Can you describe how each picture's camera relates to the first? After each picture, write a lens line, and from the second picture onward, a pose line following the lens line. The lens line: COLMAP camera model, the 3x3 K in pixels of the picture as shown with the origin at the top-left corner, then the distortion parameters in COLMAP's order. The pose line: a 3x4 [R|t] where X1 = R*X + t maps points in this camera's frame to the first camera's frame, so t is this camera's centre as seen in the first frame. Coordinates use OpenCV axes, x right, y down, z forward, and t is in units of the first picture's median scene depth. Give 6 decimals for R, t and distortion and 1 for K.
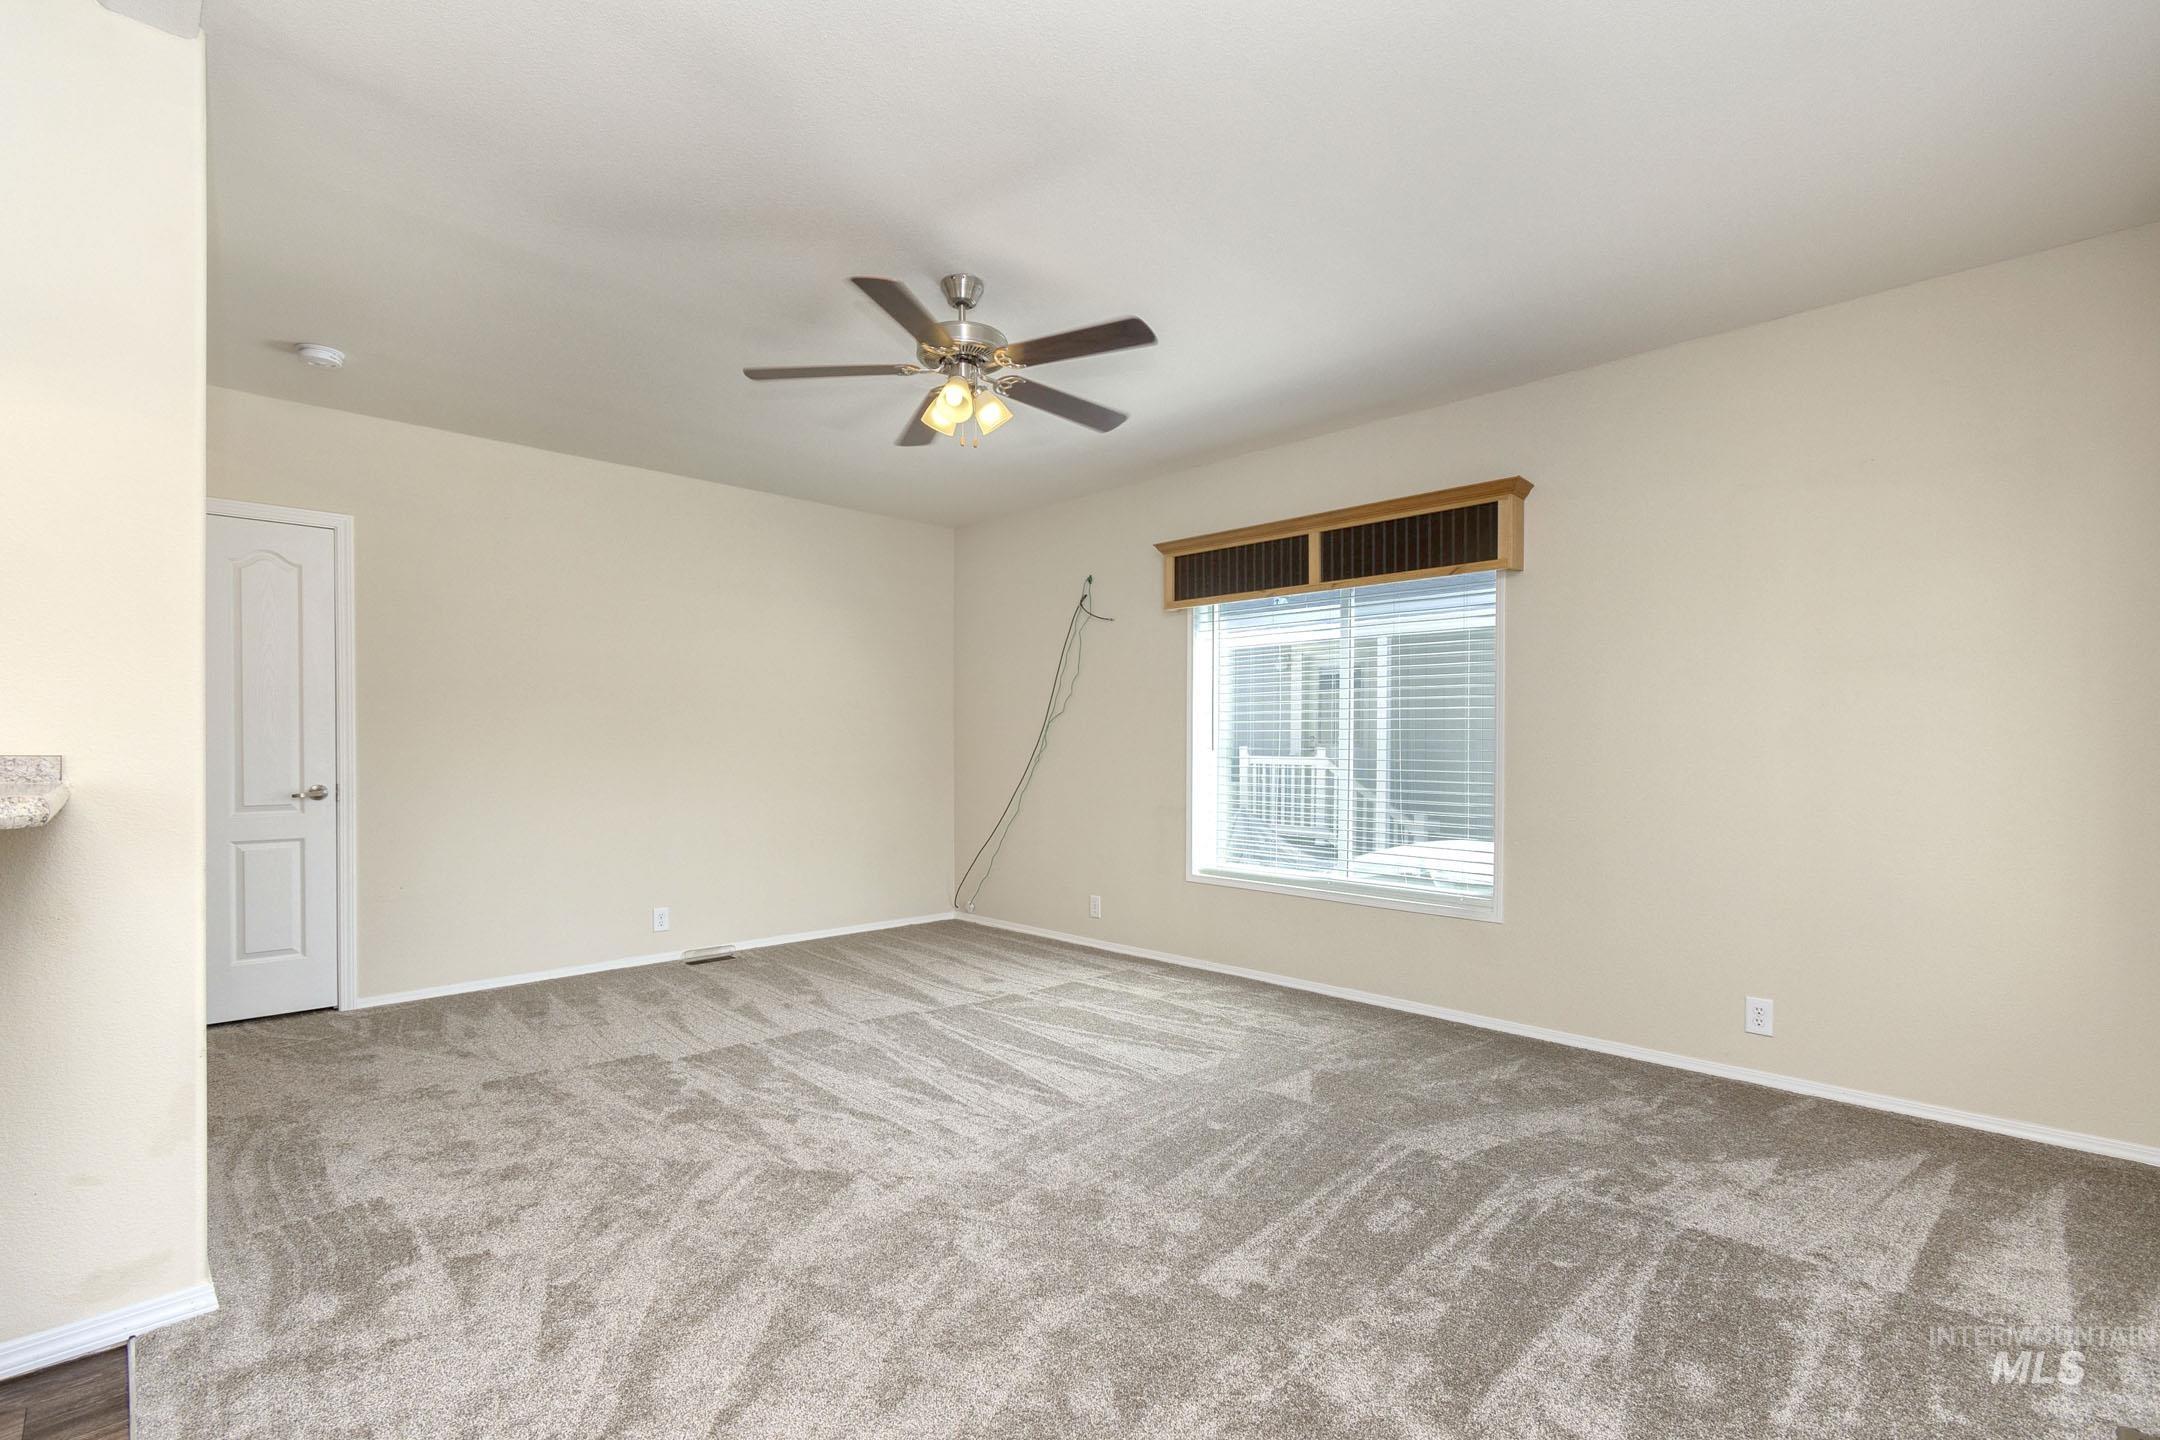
lens RADIAL K [[969.7, 0, 1079.7], [0, 969.7, 755.2], [0, 0, 1]] dist [0.002498, 0.000158]
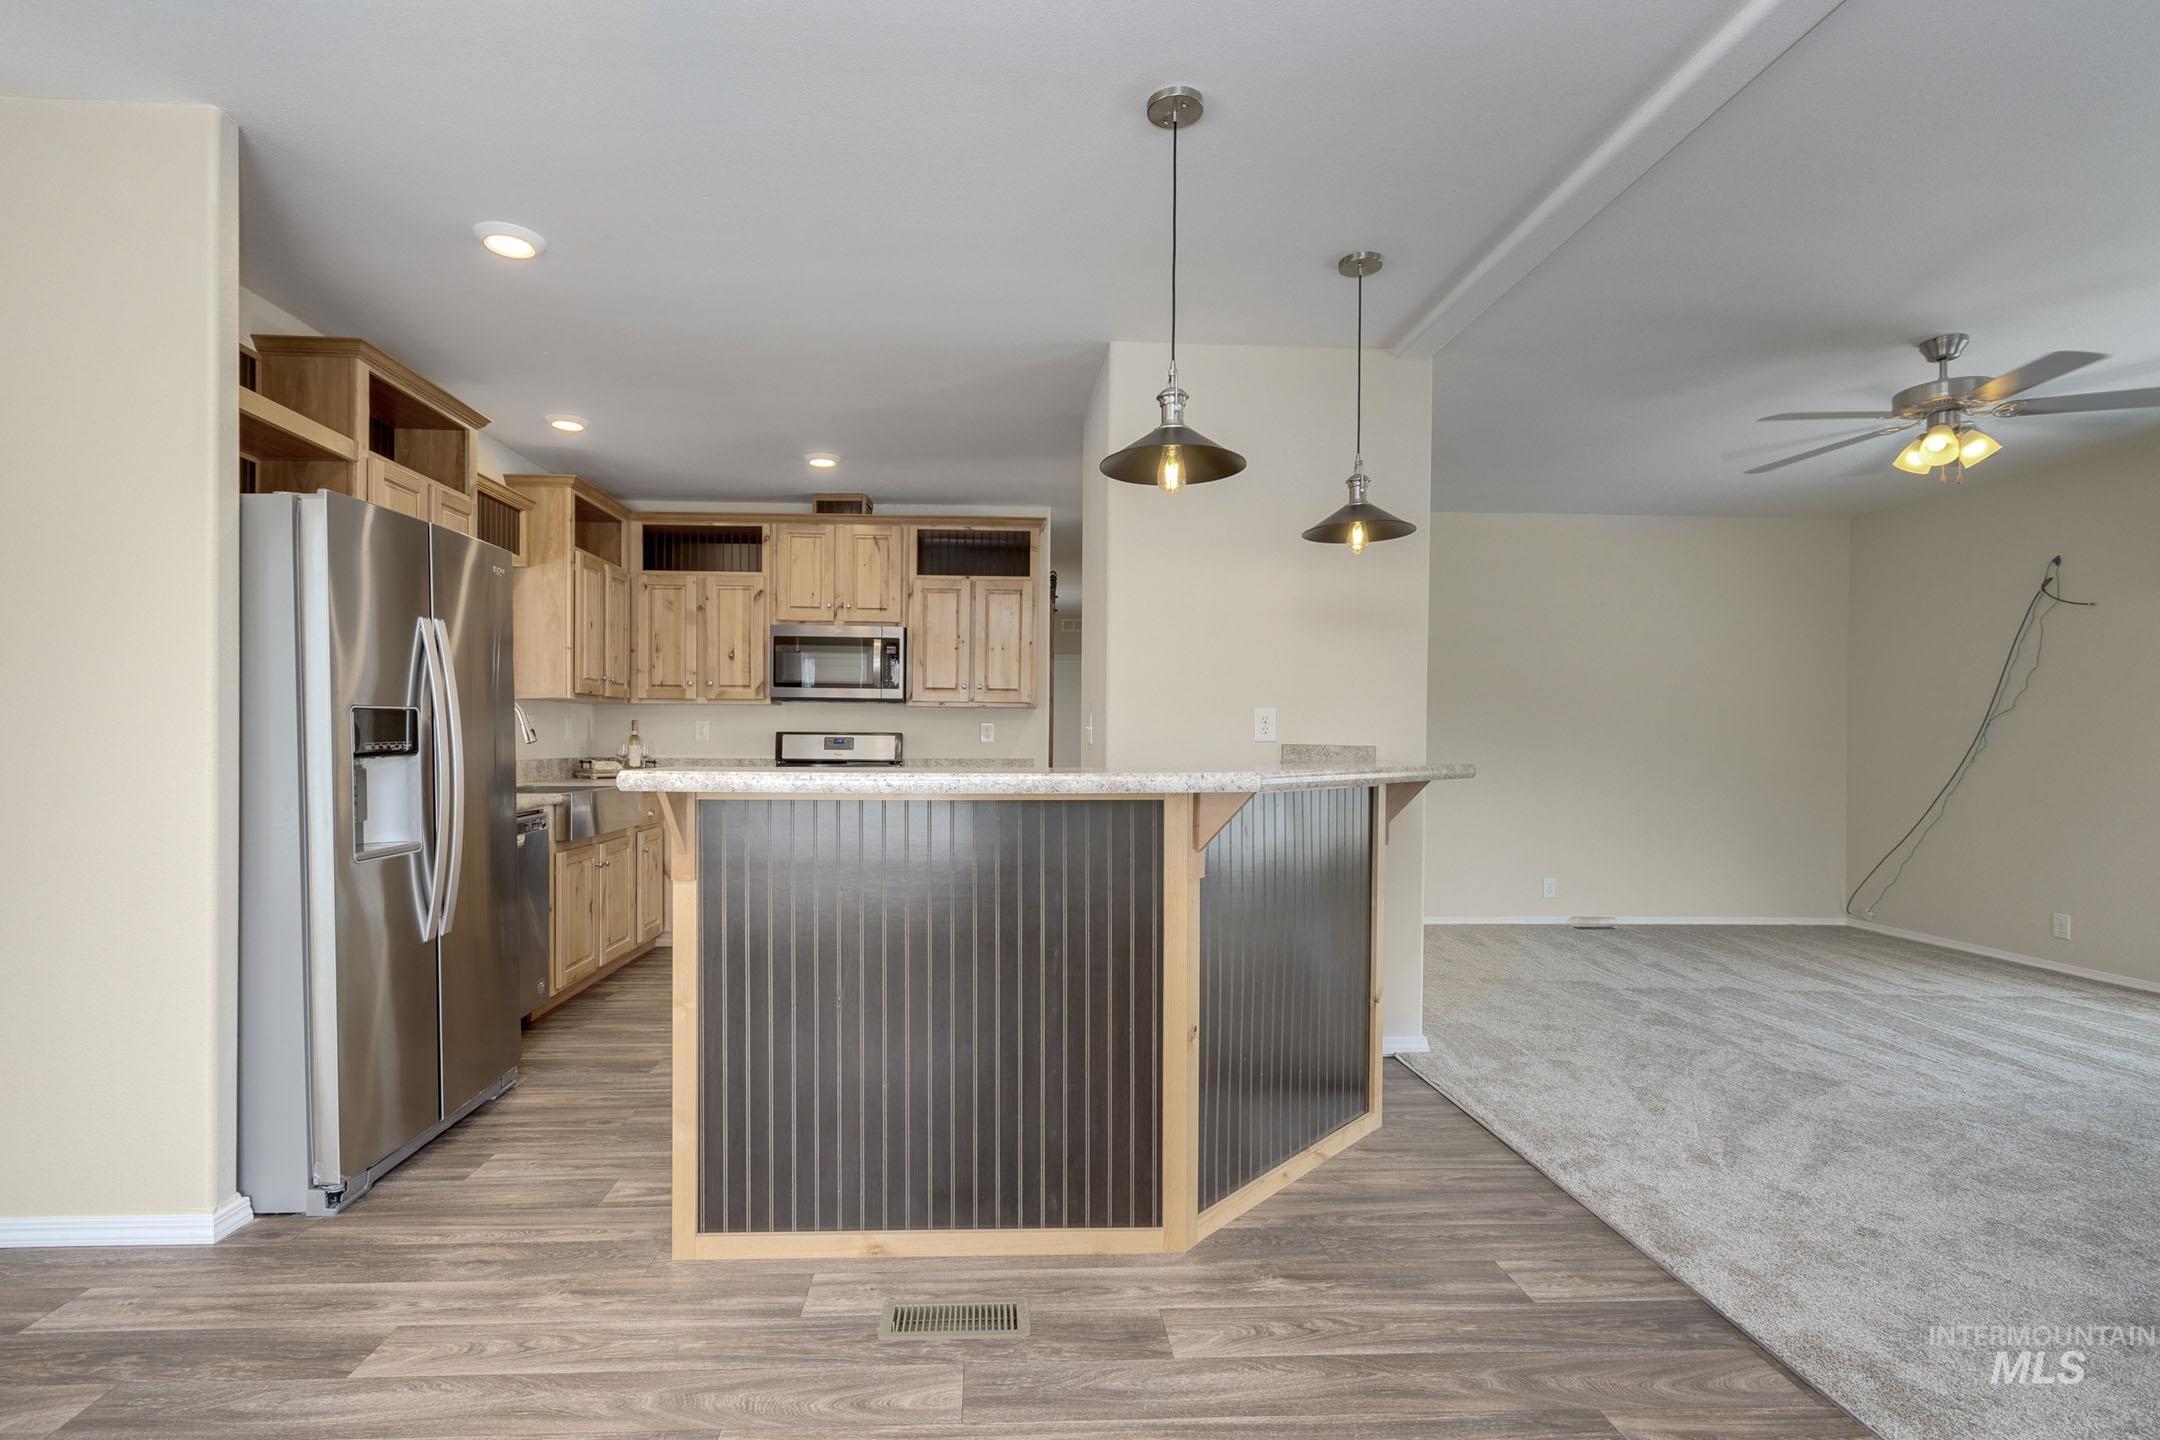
lens RADIAL K [[1013.0, 0, 1046.6], [0, 1013.0, 744.7], [0, 0, 1]] dist [0.002553, -0.001962]
pose [[0.744155, 0.008110, -0.667958, -0.080408], [-0.013505, 0.999905, -0.002906, 0.006374], [0.667870, 0.011184, 0.744194, -0.448312]]
